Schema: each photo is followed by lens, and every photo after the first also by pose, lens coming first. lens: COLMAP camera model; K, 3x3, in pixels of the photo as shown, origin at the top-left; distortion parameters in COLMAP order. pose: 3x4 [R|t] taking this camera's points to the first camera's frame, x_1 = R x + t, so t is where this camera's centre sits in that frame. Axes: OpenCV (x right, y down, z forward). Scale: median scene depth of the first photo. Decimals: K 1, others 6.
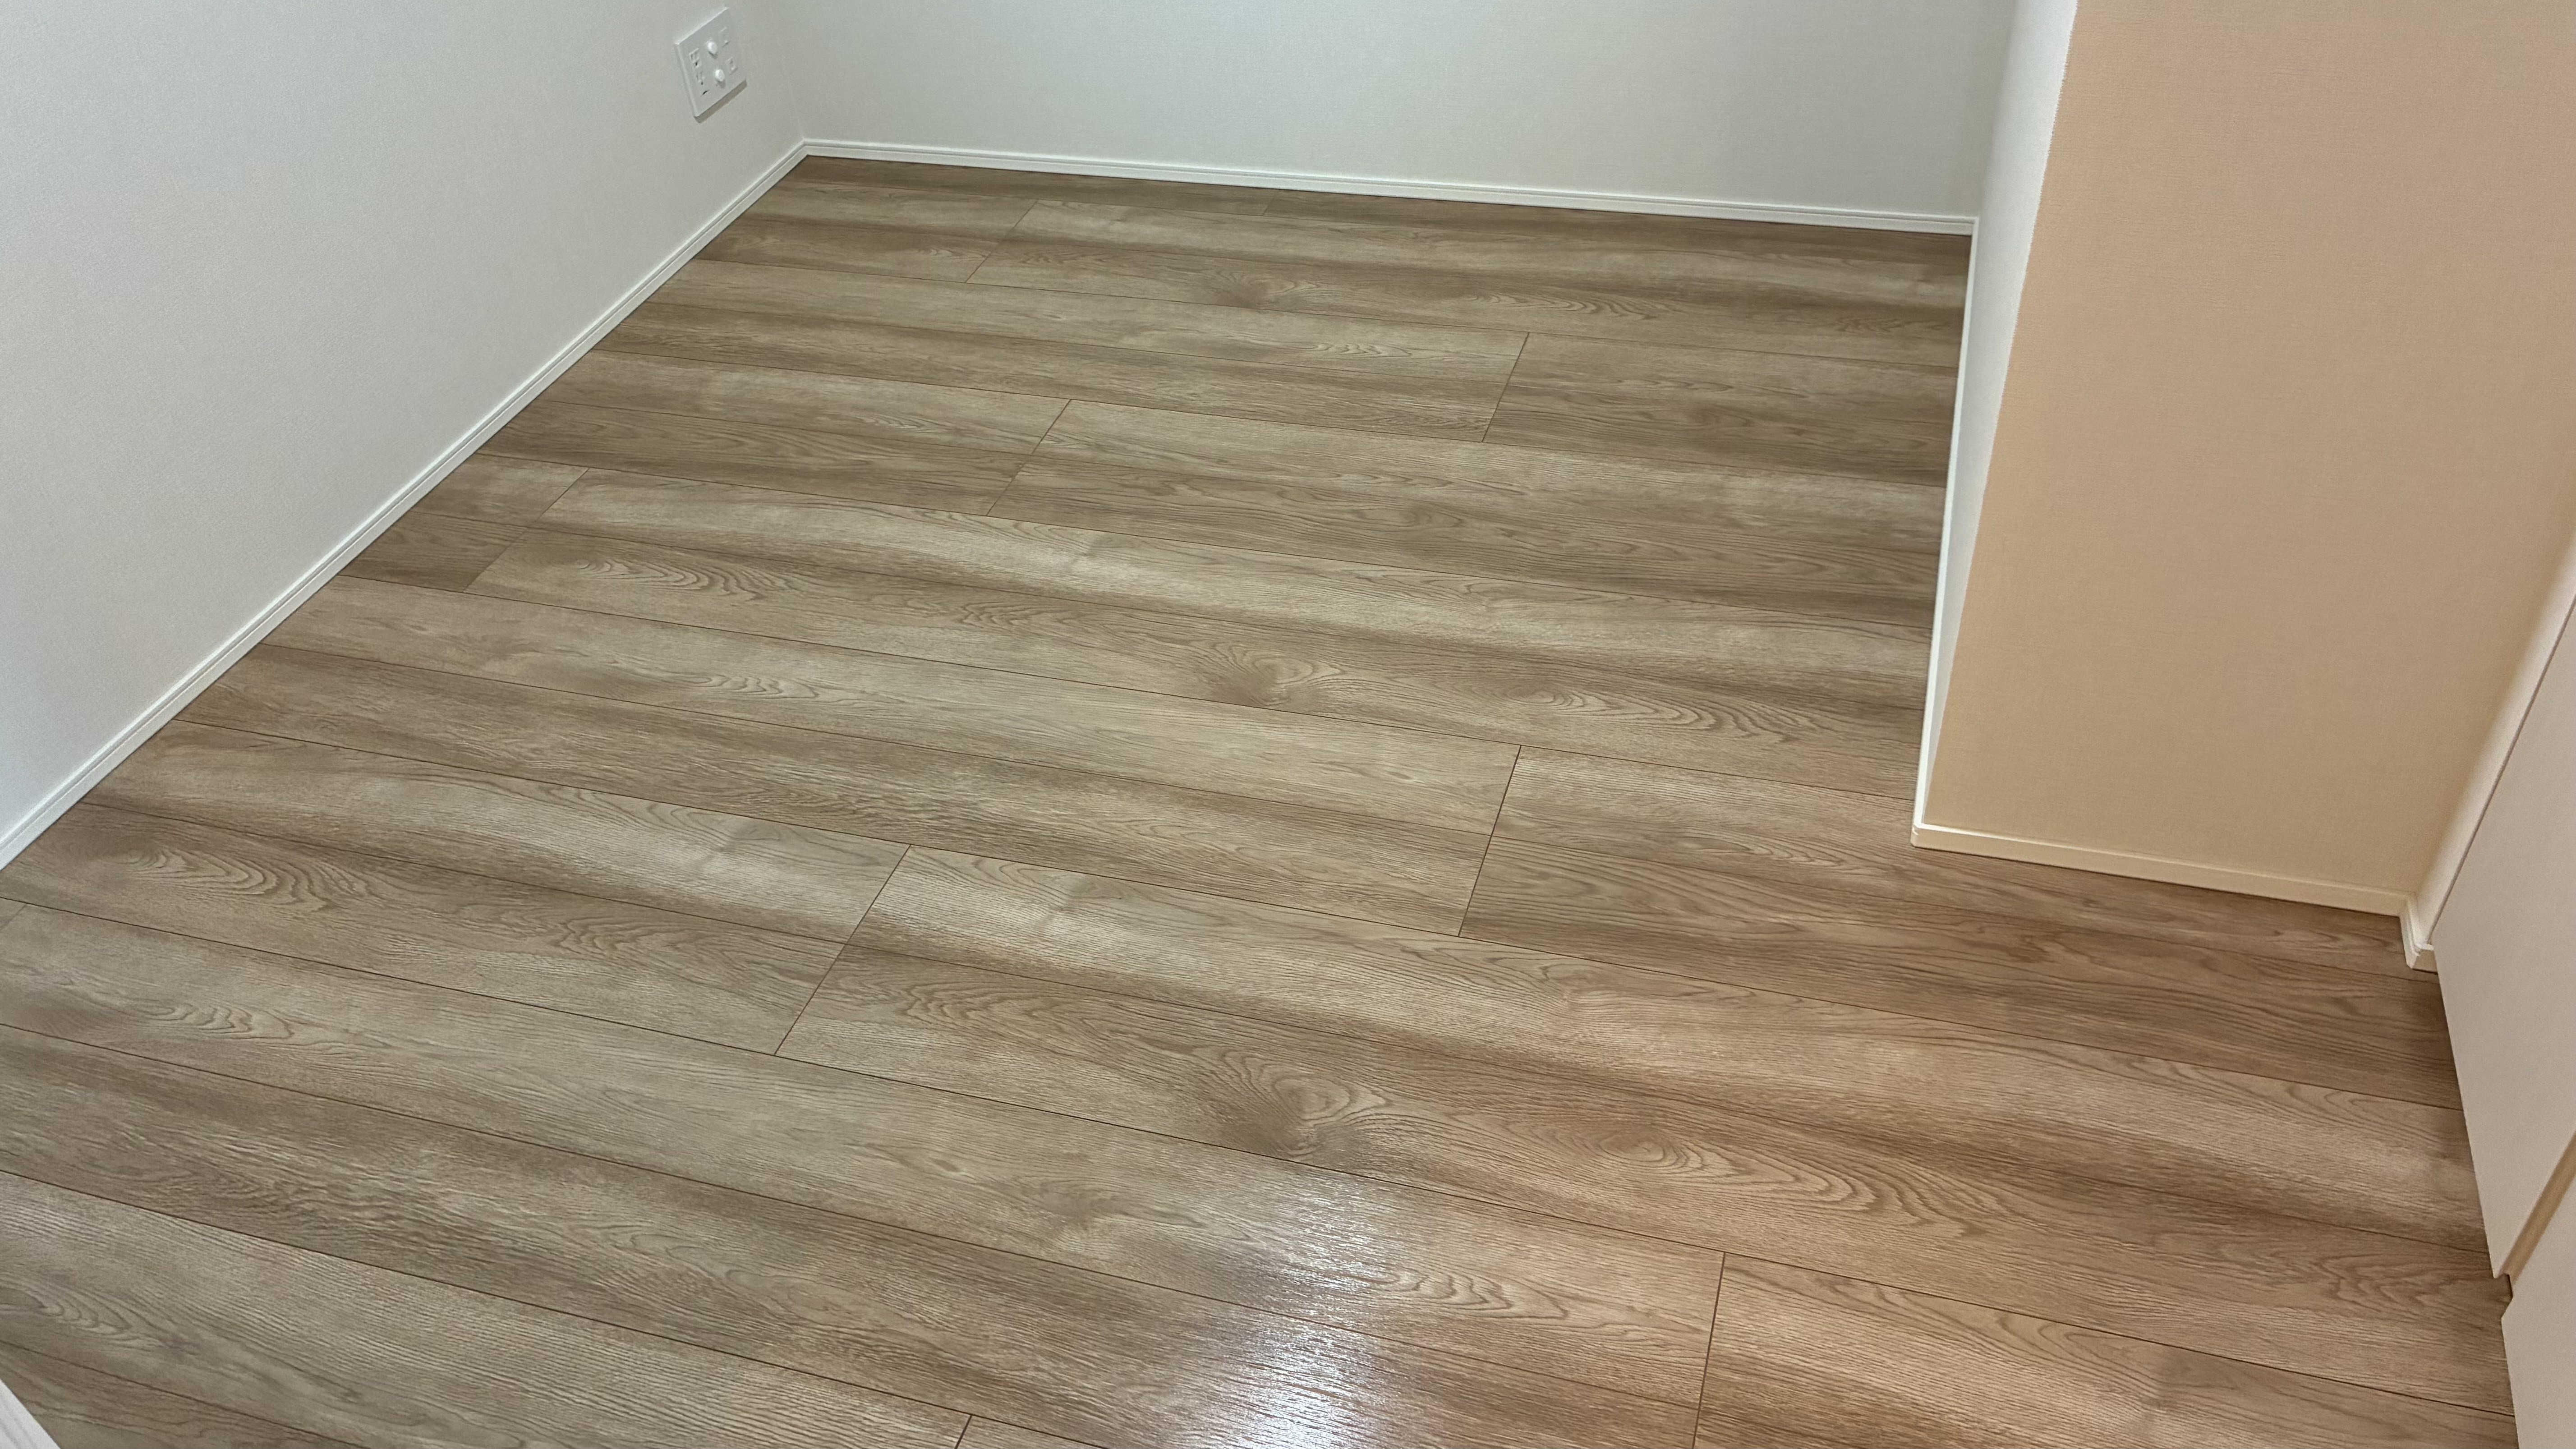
lens RADIAL K [[1782.8, 0, 1282.3], [0, 1782.8, 729.7], [0, 0, 1]] dist [0.022239, -0.001017]
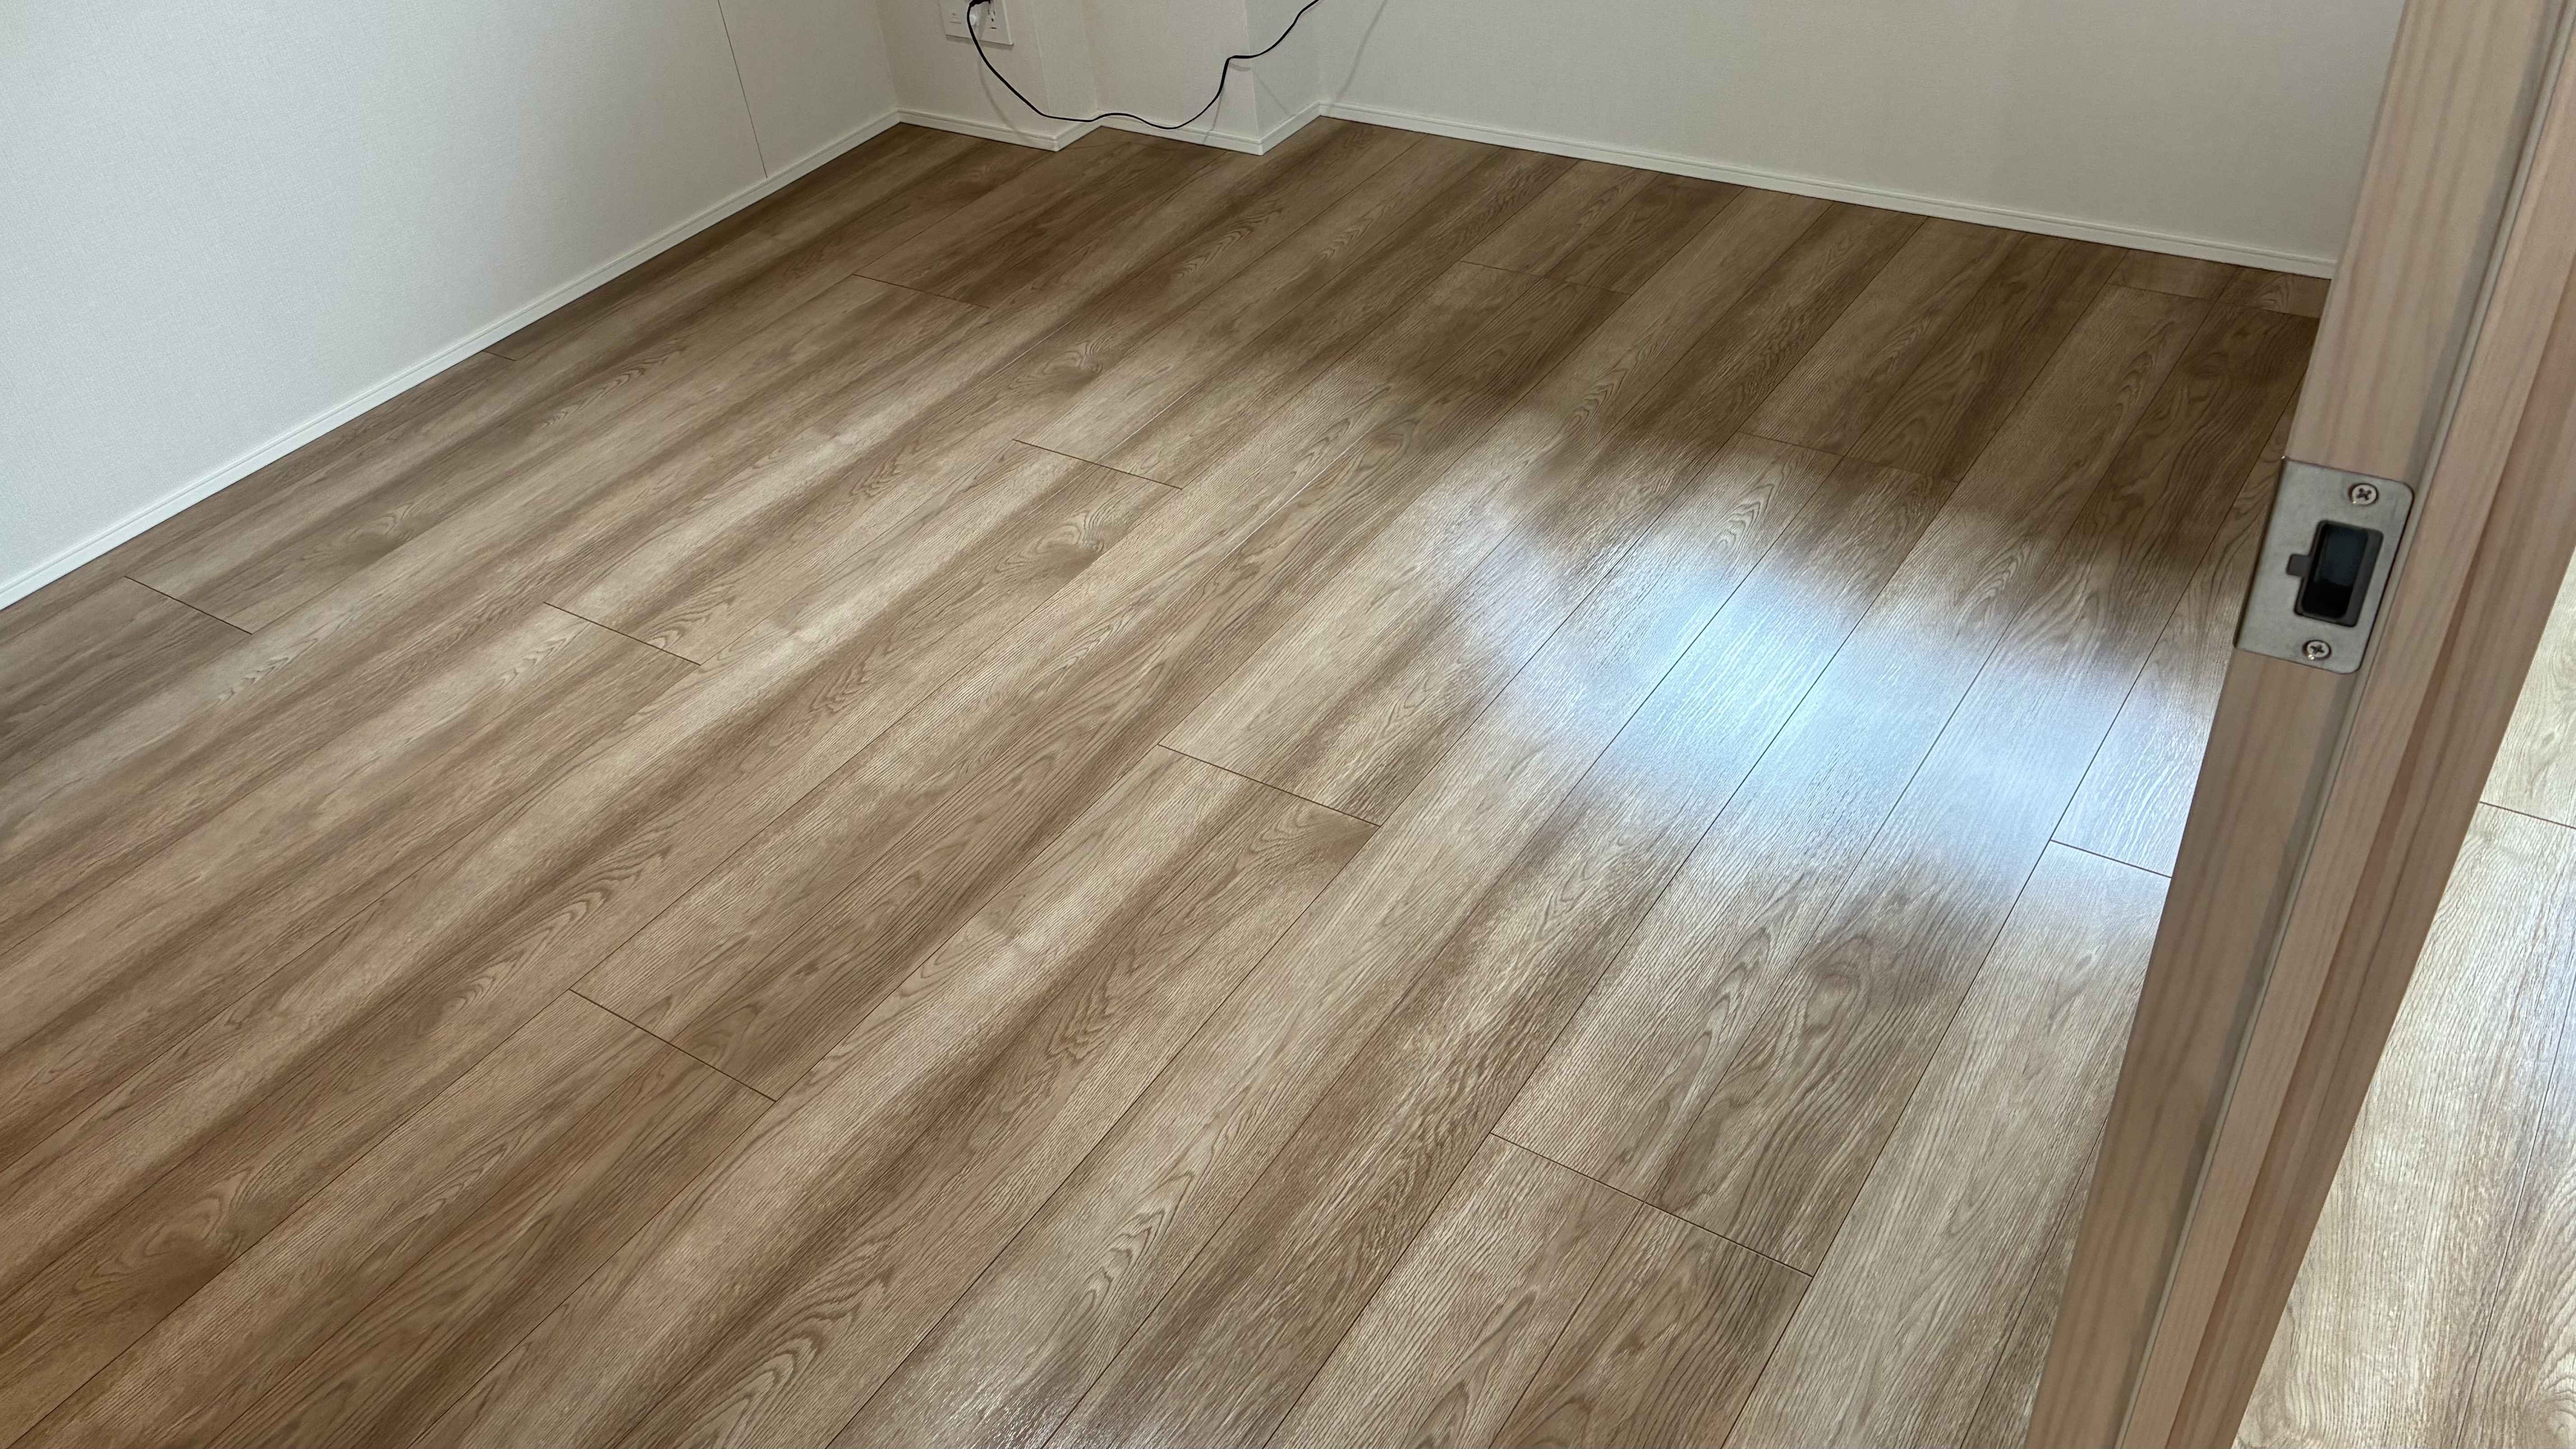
lens RADIAL K [[2001.0, 0, 1221.2], [0, 2001.0, 717.3], [0, 0, 1]] dist [0.020833, -0.022007]
pose [[0.328649, -0.552038, 0.766318, -0.248161], [0.690284, 0.694176, 0.204029, -0.036024], [-0.644592, 0.461923, 0.609203, 0.063583]]
